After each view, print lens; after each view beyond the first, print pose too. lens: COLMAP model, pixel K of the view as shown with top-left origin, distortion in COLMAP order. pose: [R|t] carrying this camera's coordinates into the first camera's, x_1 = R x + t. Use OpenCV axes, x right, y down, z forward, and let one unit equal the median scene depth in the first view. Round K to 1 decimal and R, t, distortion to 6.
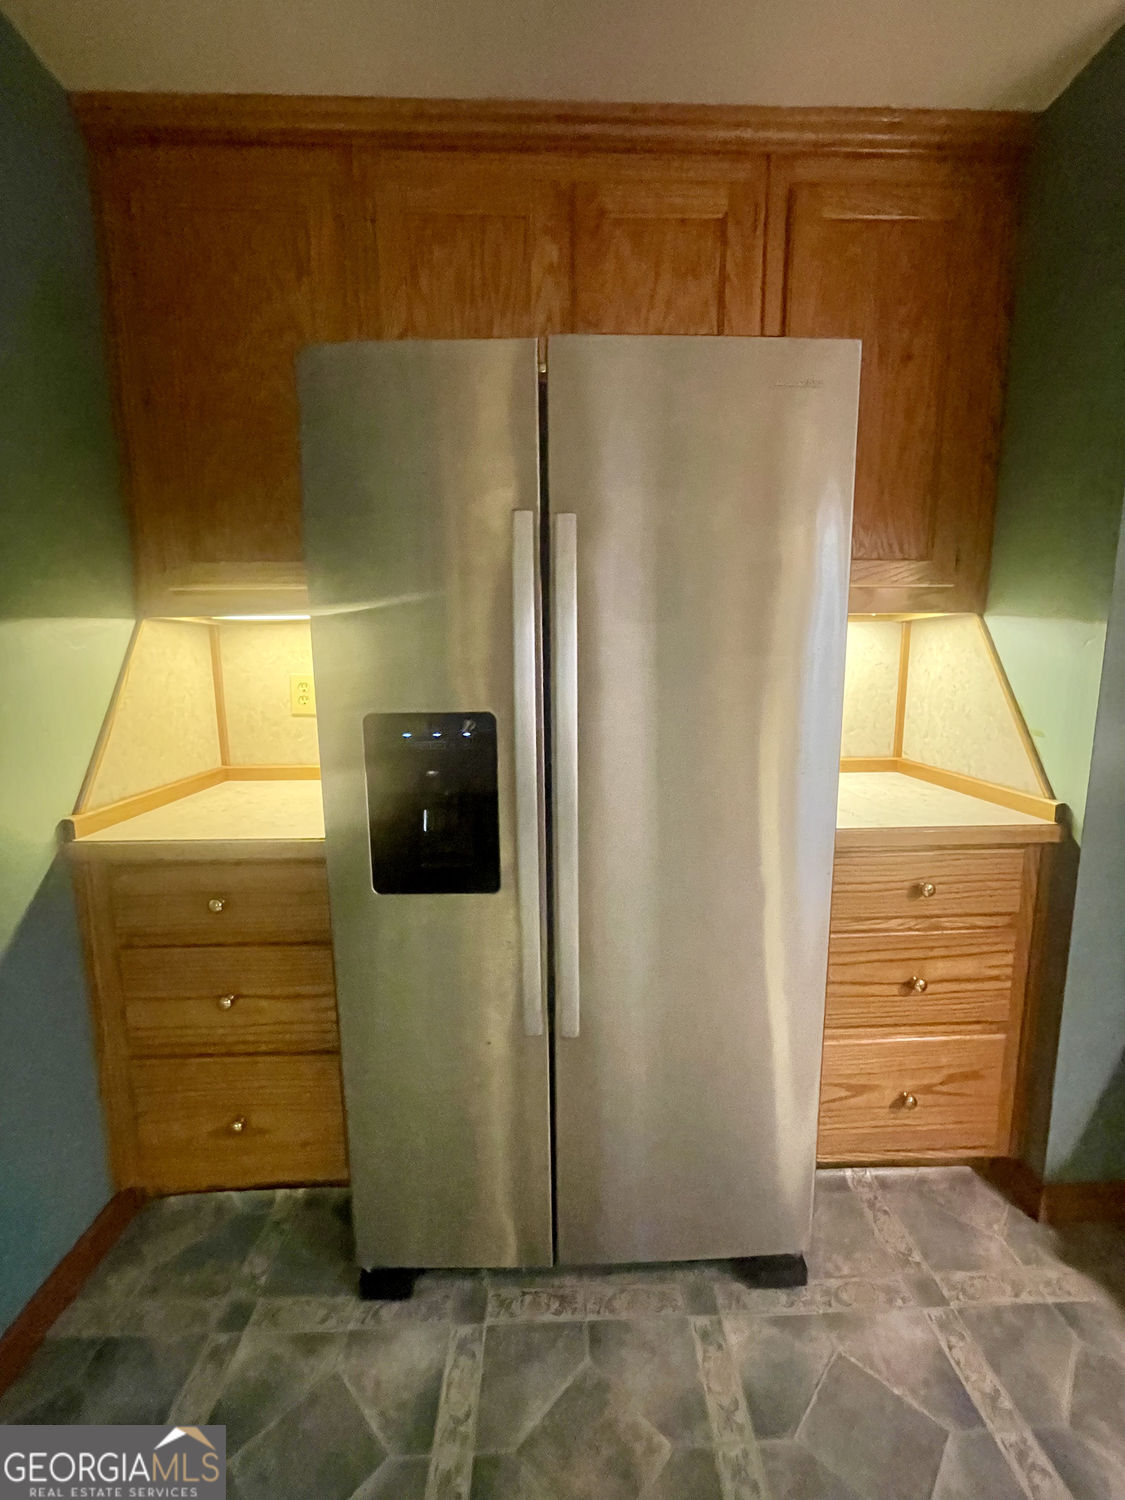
lens RADIAL K [[607.2, 0, 567.0], [0, 607.2, 745.9], [0, 0, 1]] dist [-0.002929, -0.000157]
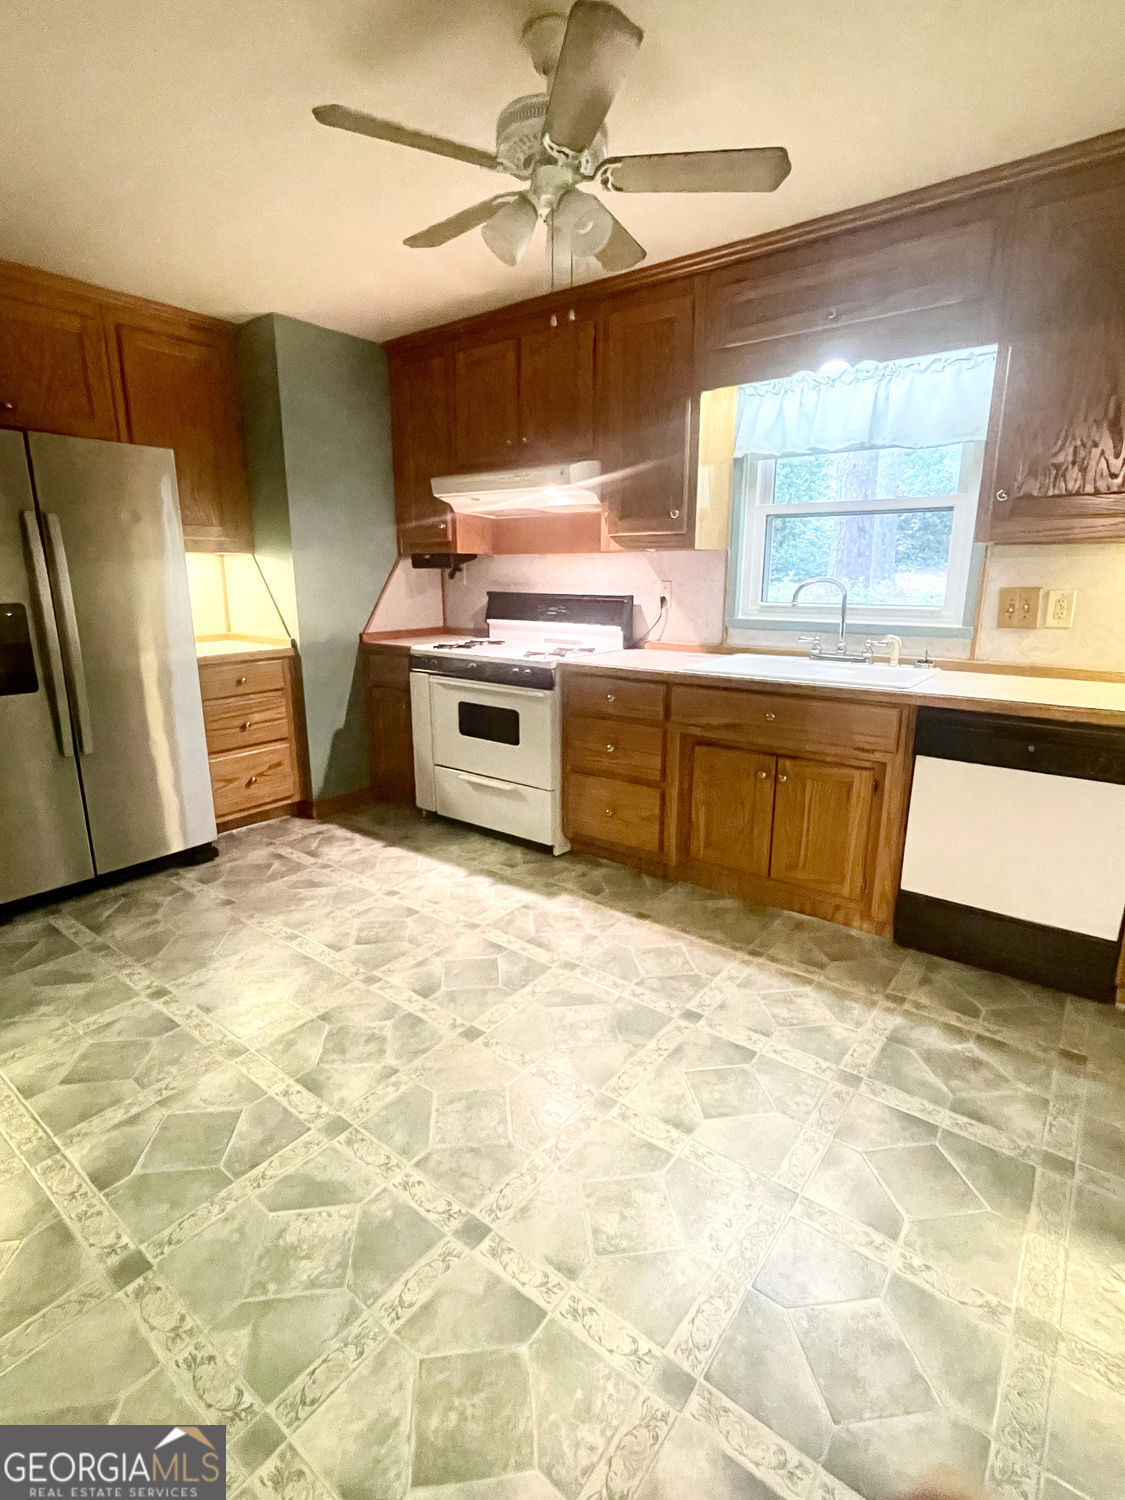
lens RADIAL K [[724.7, 0, 556.5], [0, 724.7, 746.0], [0, 0, 1]] dist [-0.005487, -0.000187]
pose [[0.638831, -0.169409, 0.750463, -0.681561], [0.109011, 0.985545, 0.129681, 0.245538], [-0.761585, -0.001035, 0.648065, -1.539272]]
